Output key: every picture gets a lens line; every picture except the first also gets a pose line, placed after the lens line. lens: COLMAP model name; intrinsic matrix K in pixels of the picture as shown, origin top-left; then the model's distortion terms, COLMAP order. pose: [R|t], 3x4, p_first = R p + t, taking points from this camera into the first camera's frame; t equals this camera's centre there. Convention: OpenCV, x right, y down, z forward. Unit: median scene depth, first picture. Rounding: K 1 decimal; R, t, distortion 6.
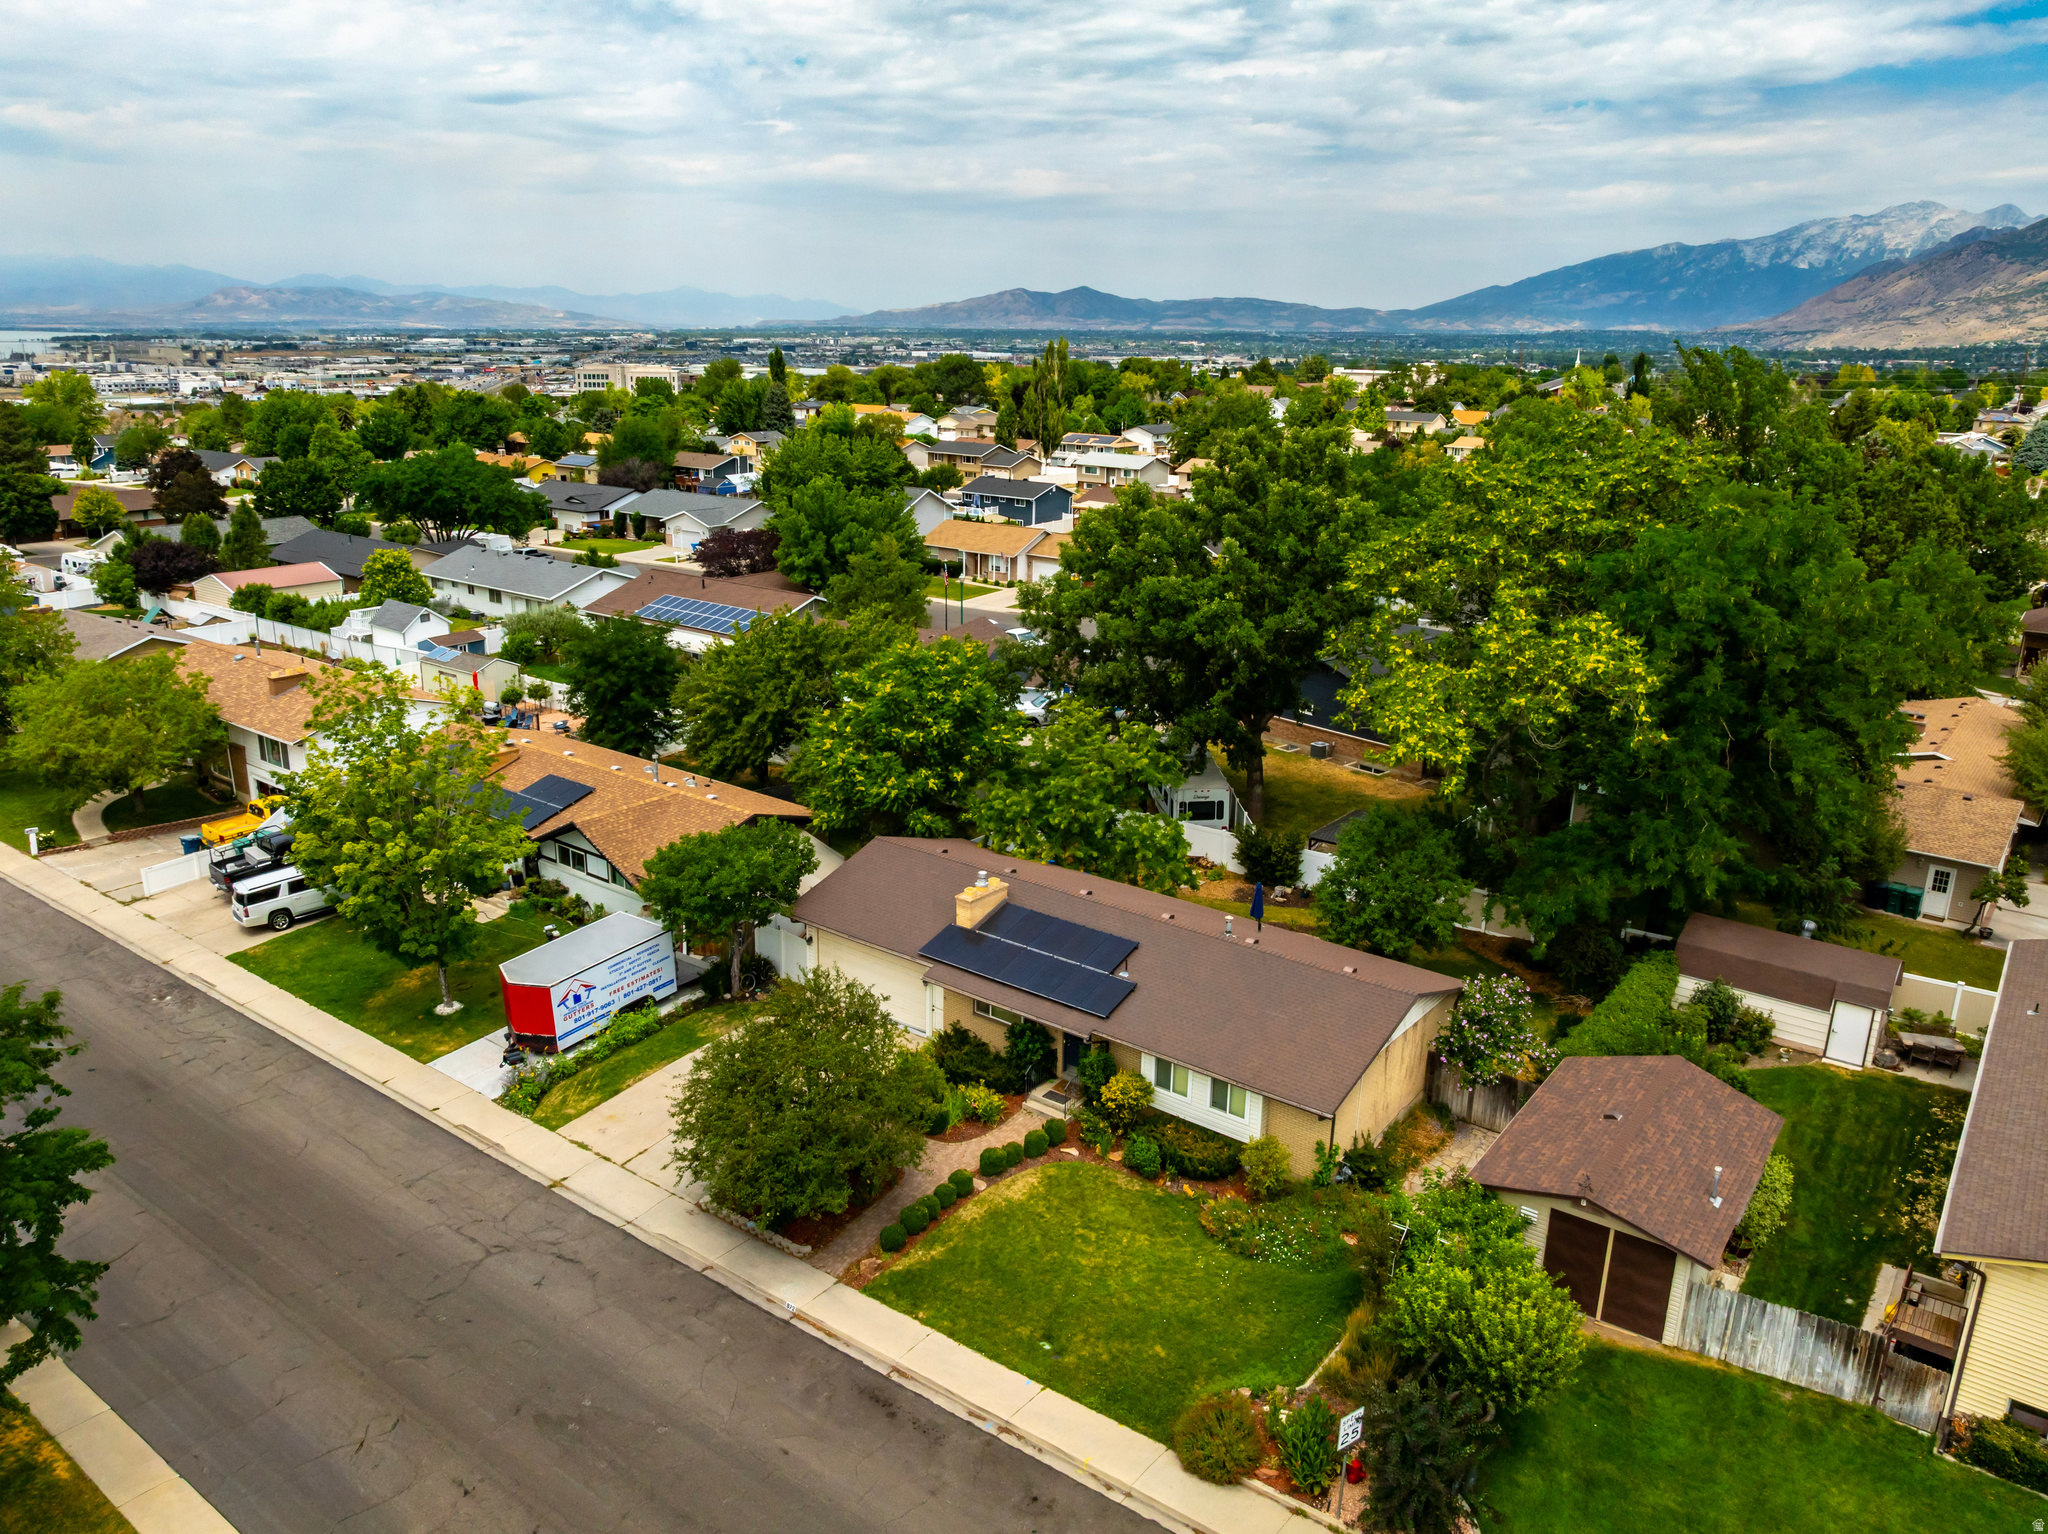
lens RADIAL K [[1475.2, 0, 1023.9], [0, 1475.2, 759.7], [0, 0, 1]] dist [-0.065801, 0.035798]
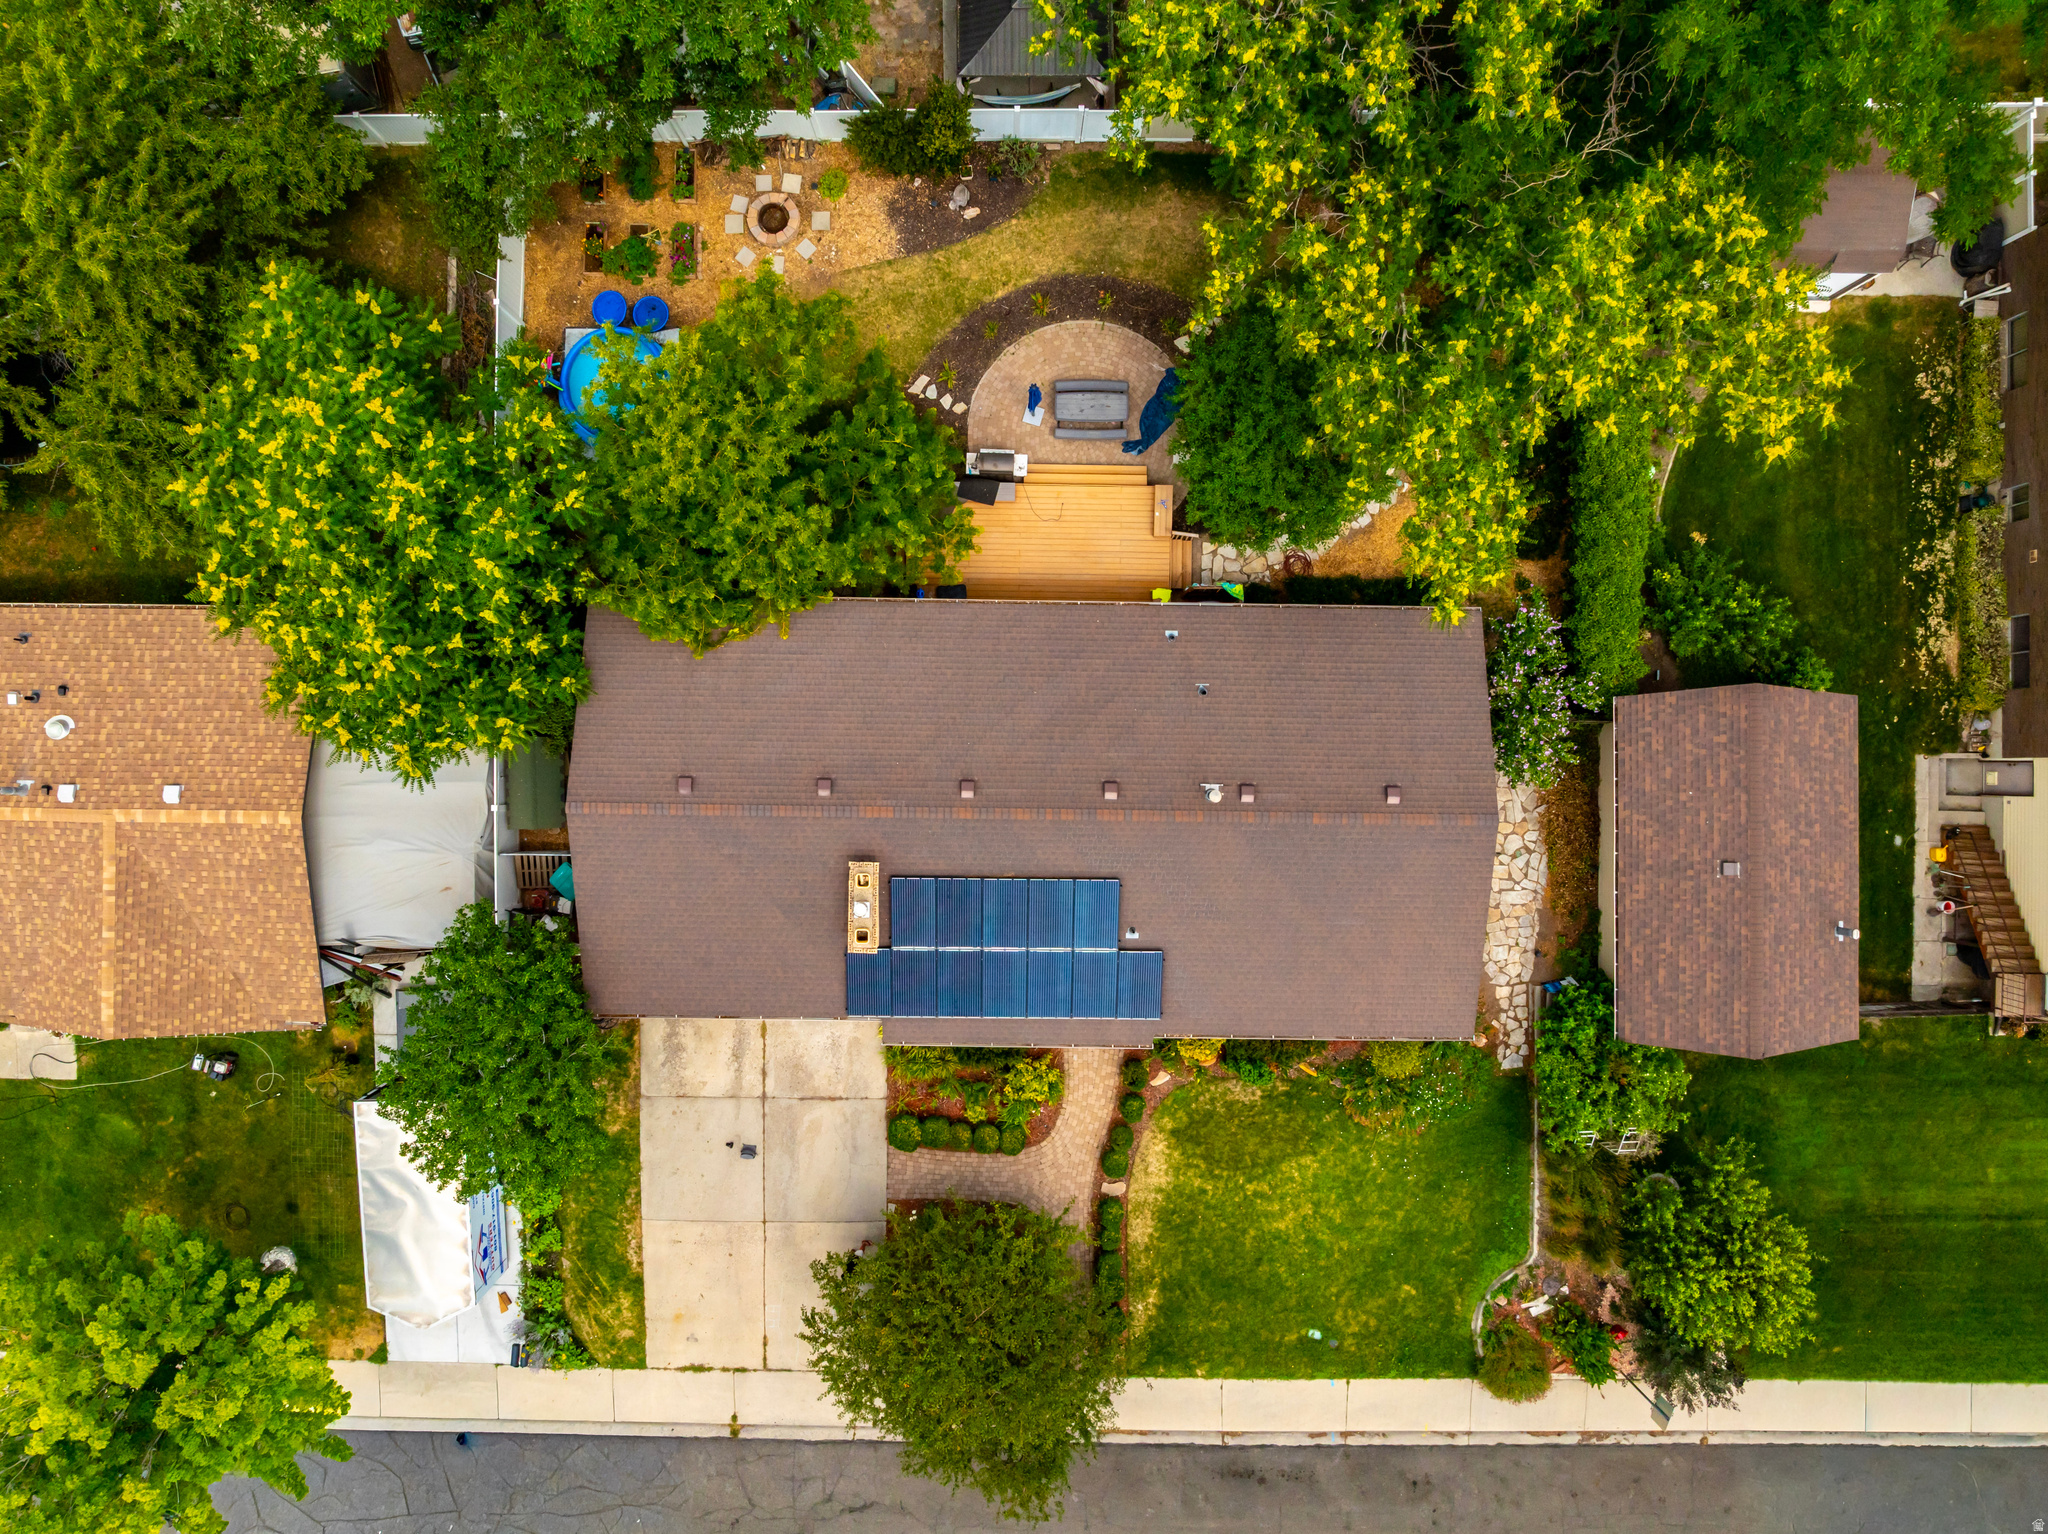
lens RADIAL K [[1475.2, 0, 1023.9], [0, 1475.2, 759.7], [0, 0, 1]] dist [-0.065801, 0.035798]
pose [[0.801111, -0.598288, -0.016518, 0.097007], [0.176969, 0.210417, 0.961461, -0.656197], [-0.571755, -0.773160, 0.274445, 0.967497]]
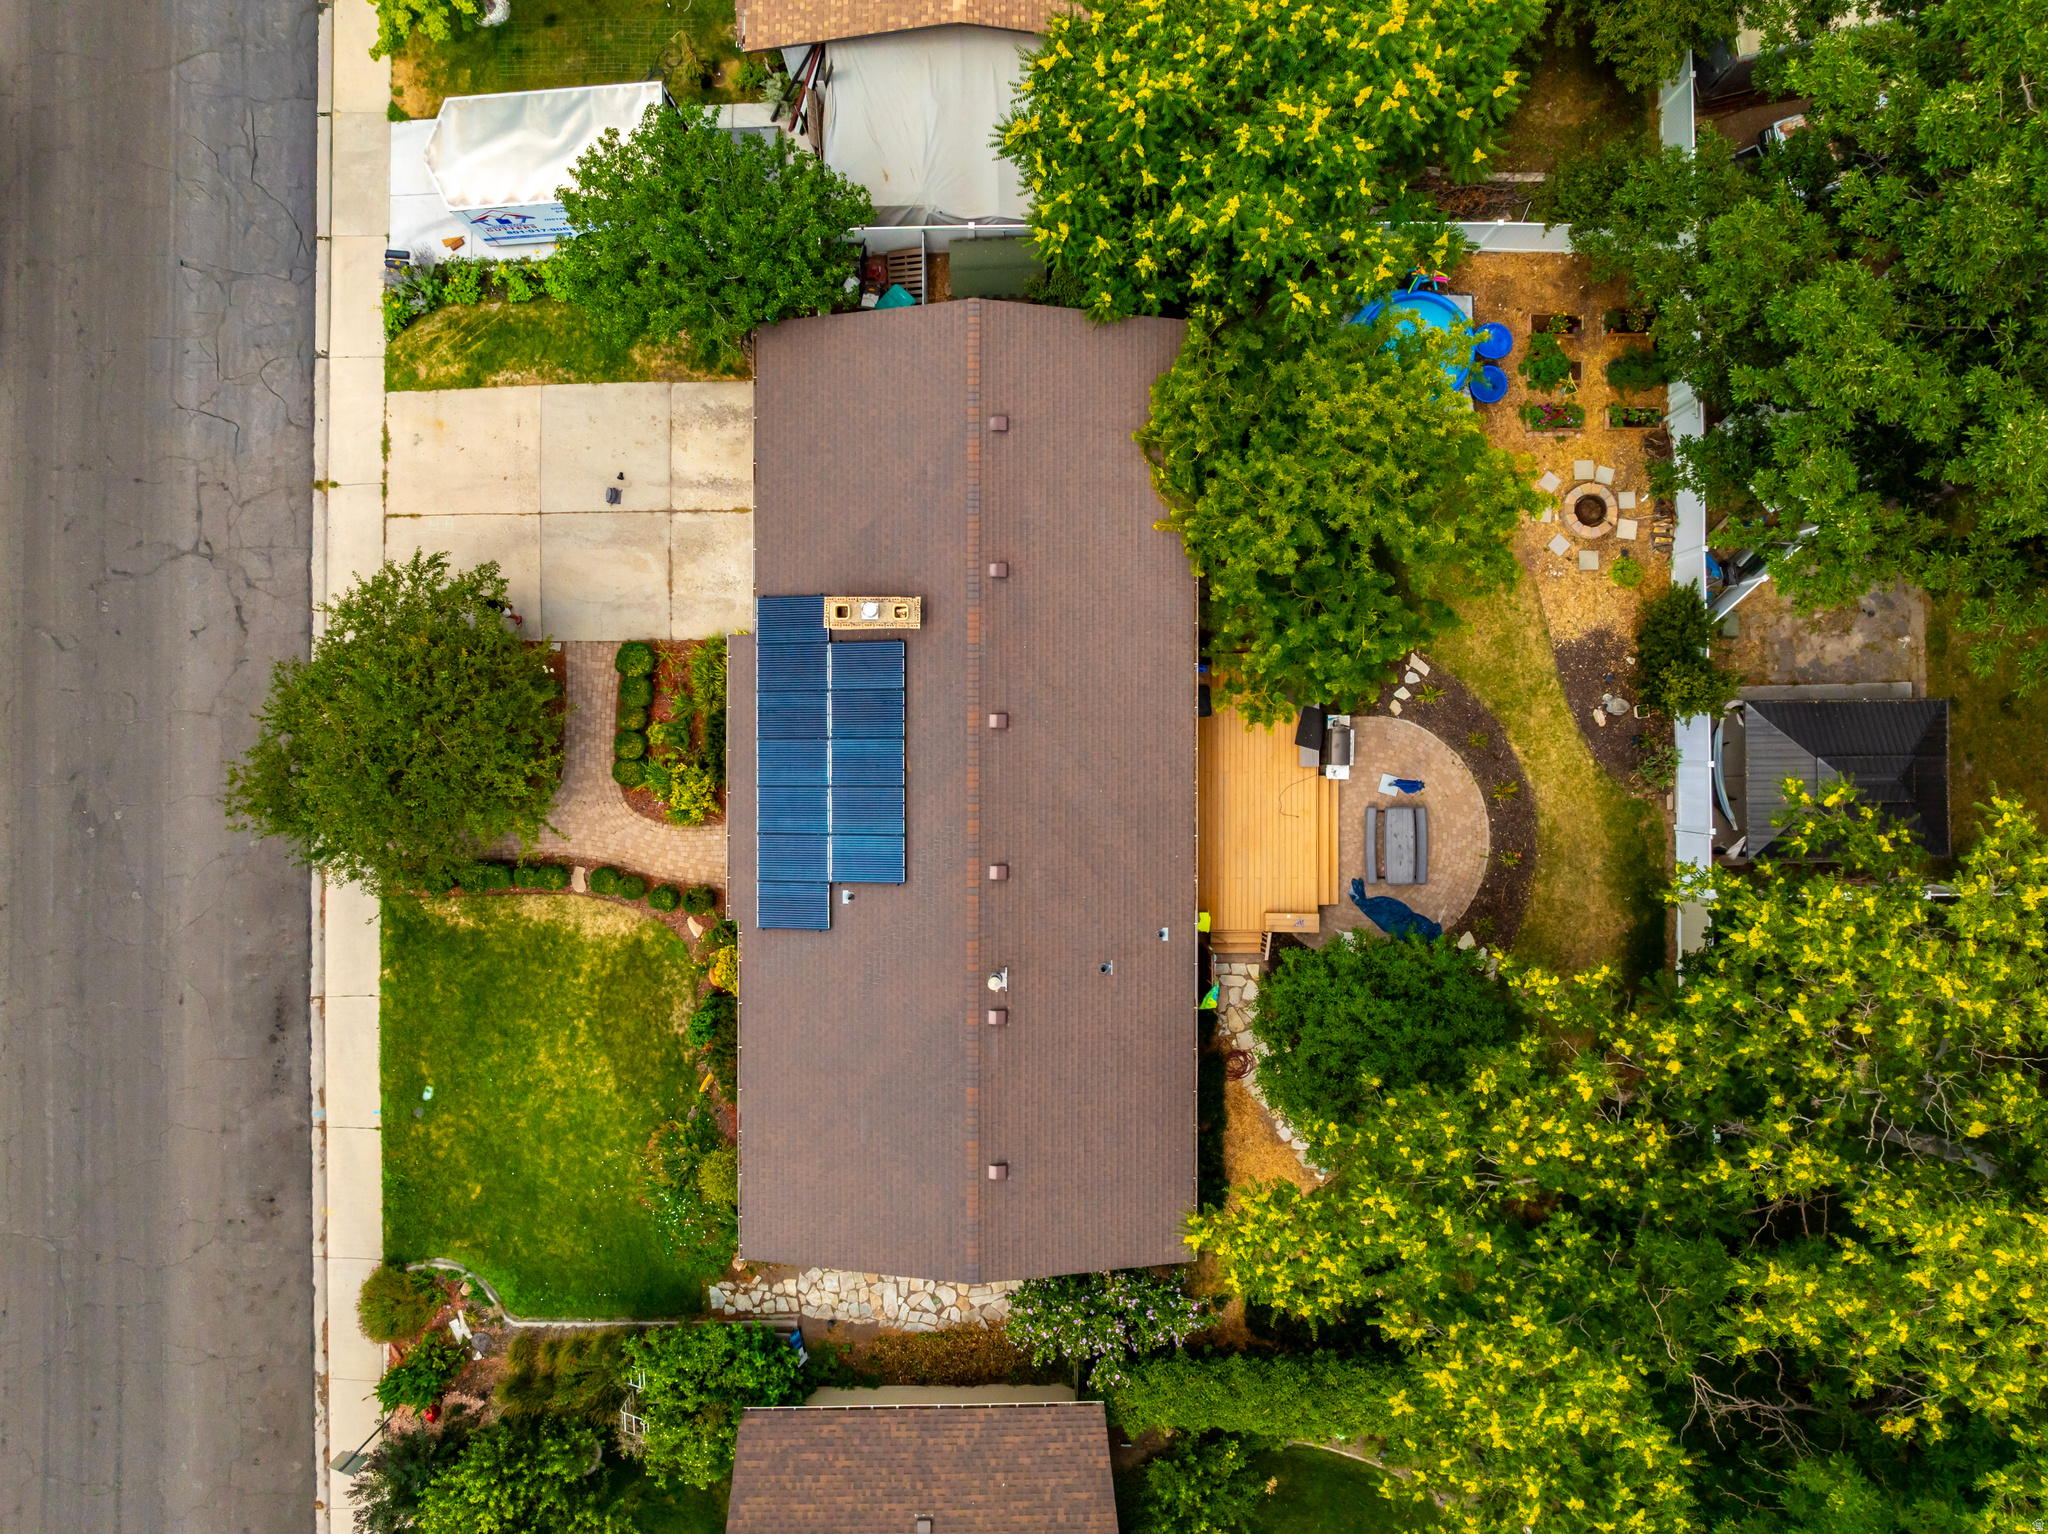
lens RADIAL K [[1475.2, 0, 1023.9], [0, 1475.2, 759.7], [0, 0, 1]] dist [-0.065801, 0.035798]
pose [[0.608514, 0.793276, -0.020581, 0.088904], [-0.213234, 0.188442, 0.958656, -0.614334], [0.764357, -0.578967, 0.283823, 0.975801]]
